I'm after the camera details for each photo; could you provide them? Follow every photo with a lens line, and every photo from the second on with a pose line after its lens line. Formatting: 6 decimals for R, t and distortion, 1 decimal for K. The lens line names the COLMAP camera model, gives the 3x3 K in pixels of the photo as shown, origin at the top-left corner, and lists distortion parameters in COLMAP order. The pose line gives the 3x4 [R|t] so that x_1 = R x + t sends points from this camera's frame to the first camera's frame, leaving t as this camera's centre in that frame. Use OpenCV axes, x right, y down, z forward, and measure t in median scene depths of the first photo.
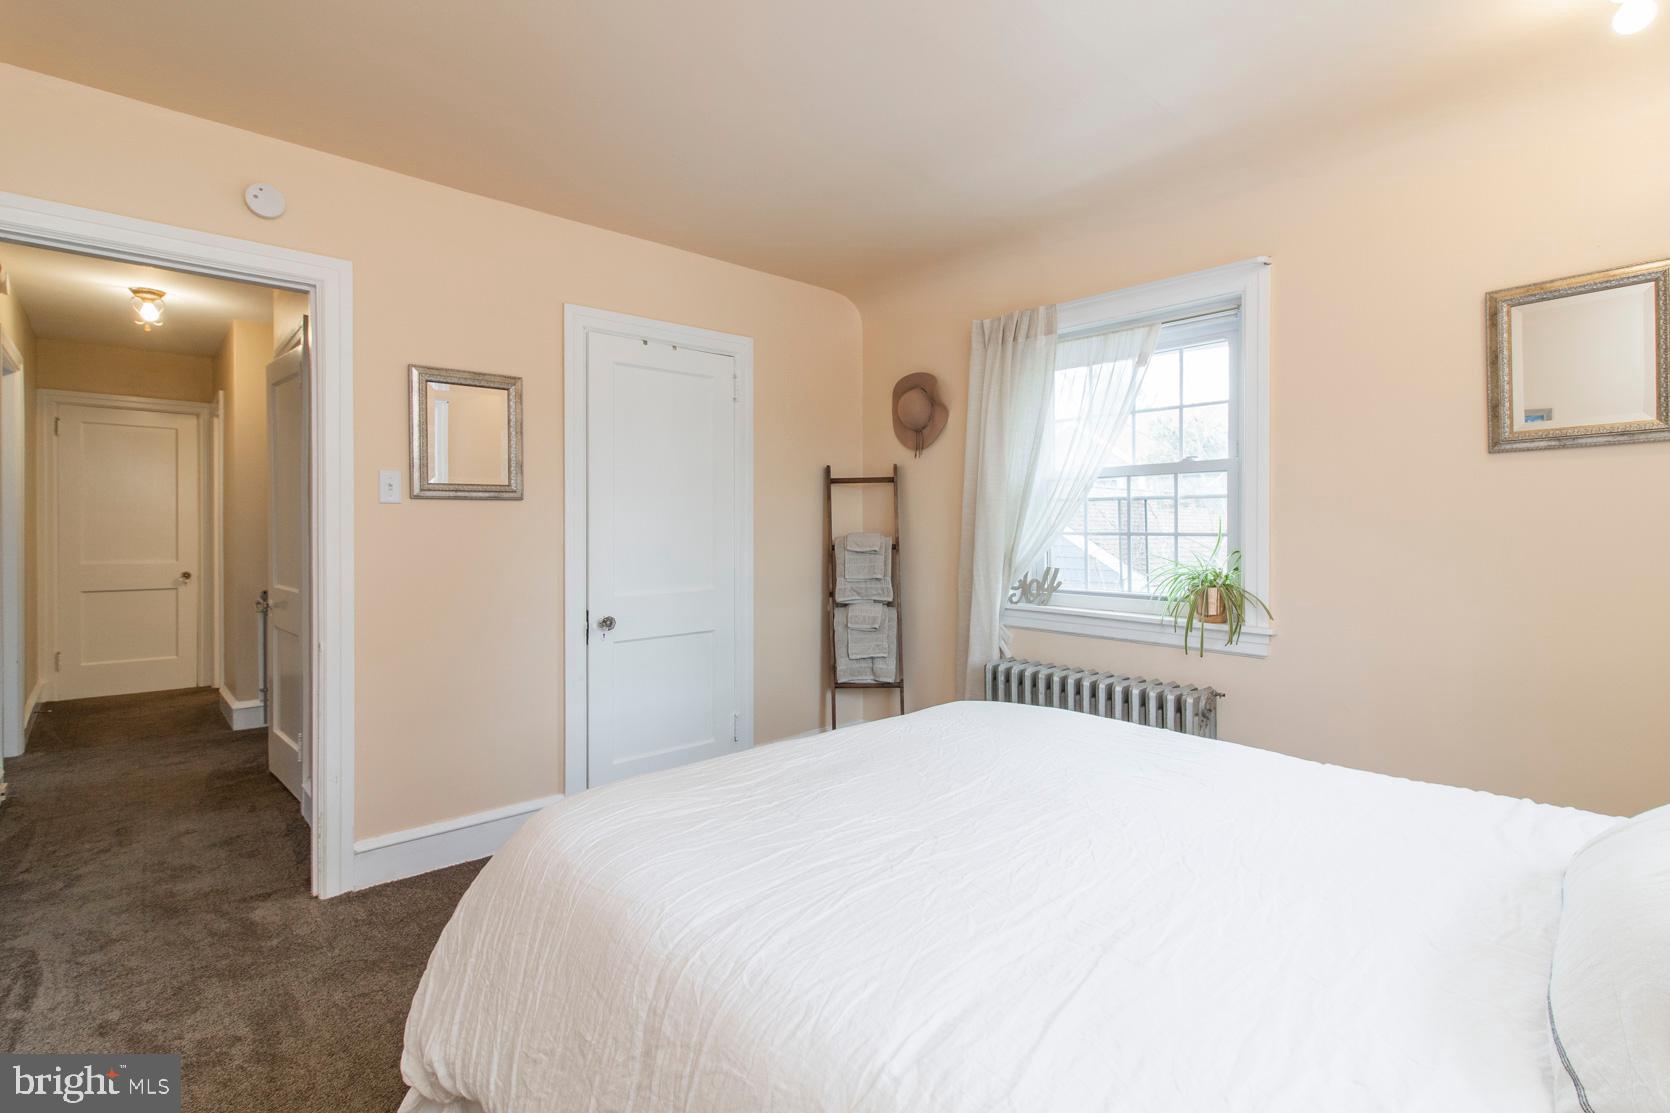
lens RADIAL K [[767.2, 0, 837.5], [0, 767.2, 540.4], [0, 0, 1]] dist [0.008457, 0.001847]
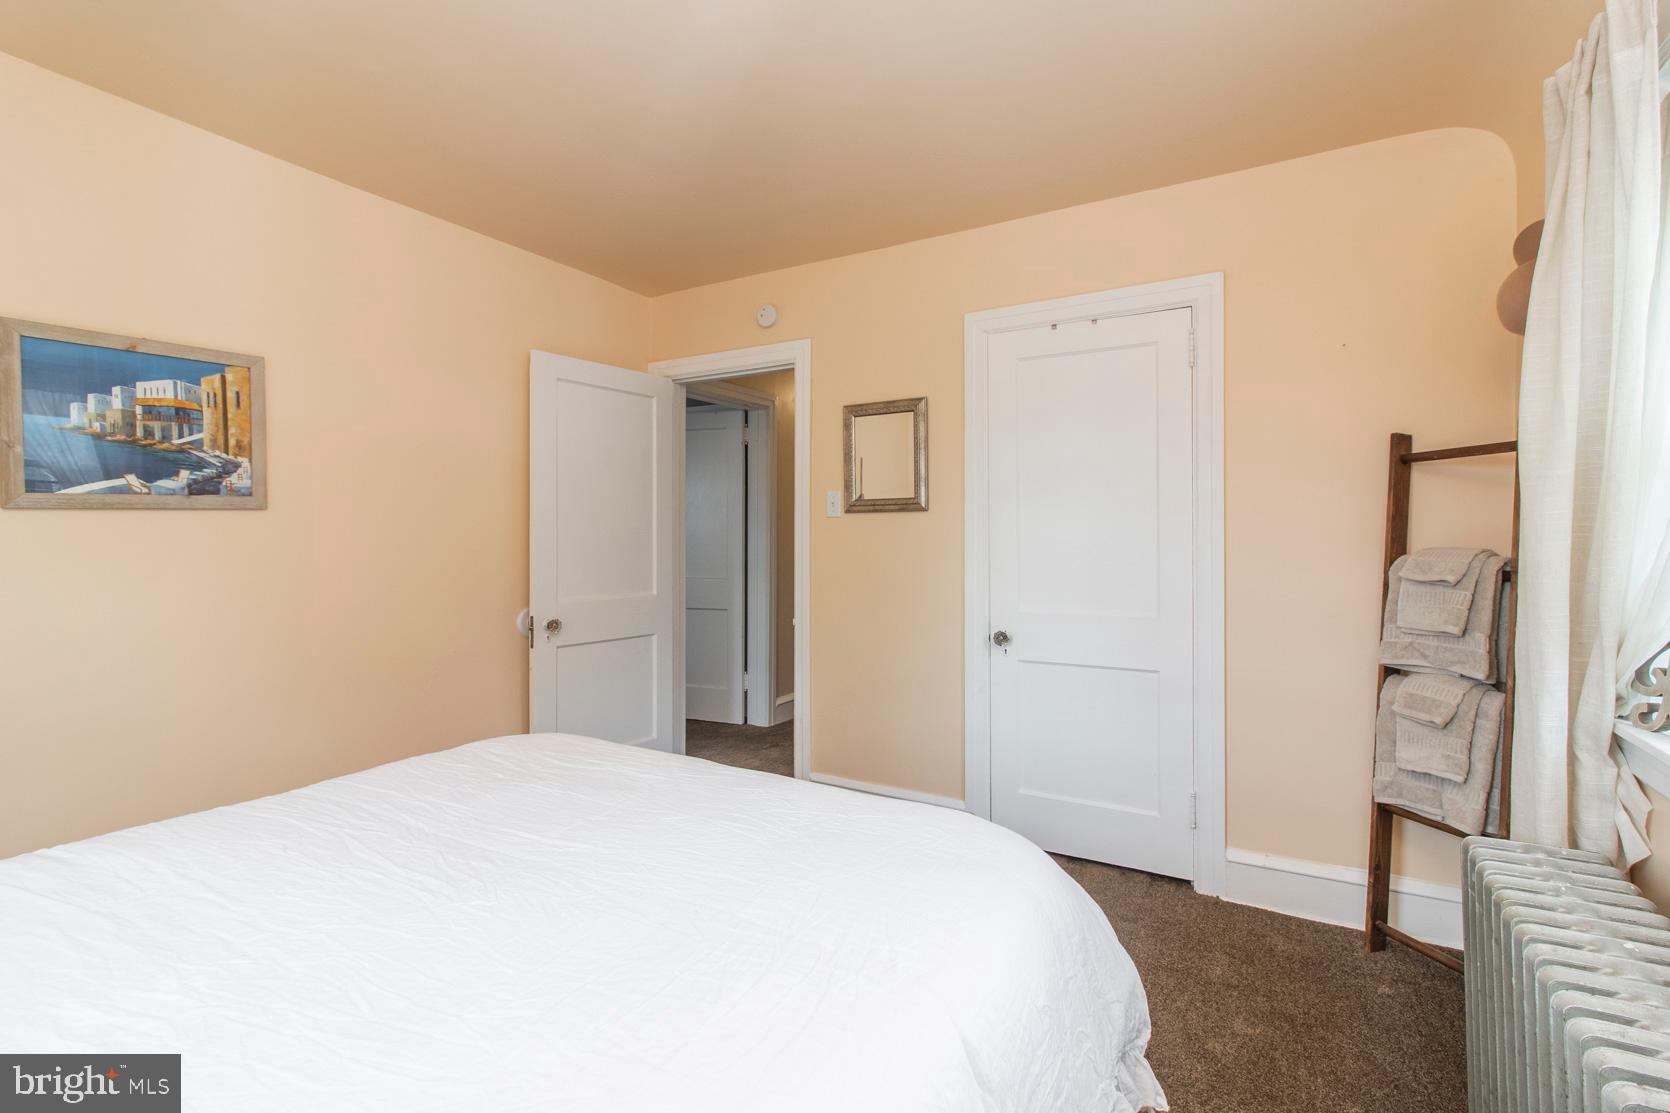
lens RADIAL K [[767.2, 0, 835.7], [0, 767.2, 541.0], [0, 0, 1]] dist [0.008457, 0.001847]
pose [[0.297669, 0.008459, -0.954632, 0.553534], [-0.018649, 0.999821, 0.003045, -0.010723], [0.954487, 0.016896, 0.297774, 0.536175]]
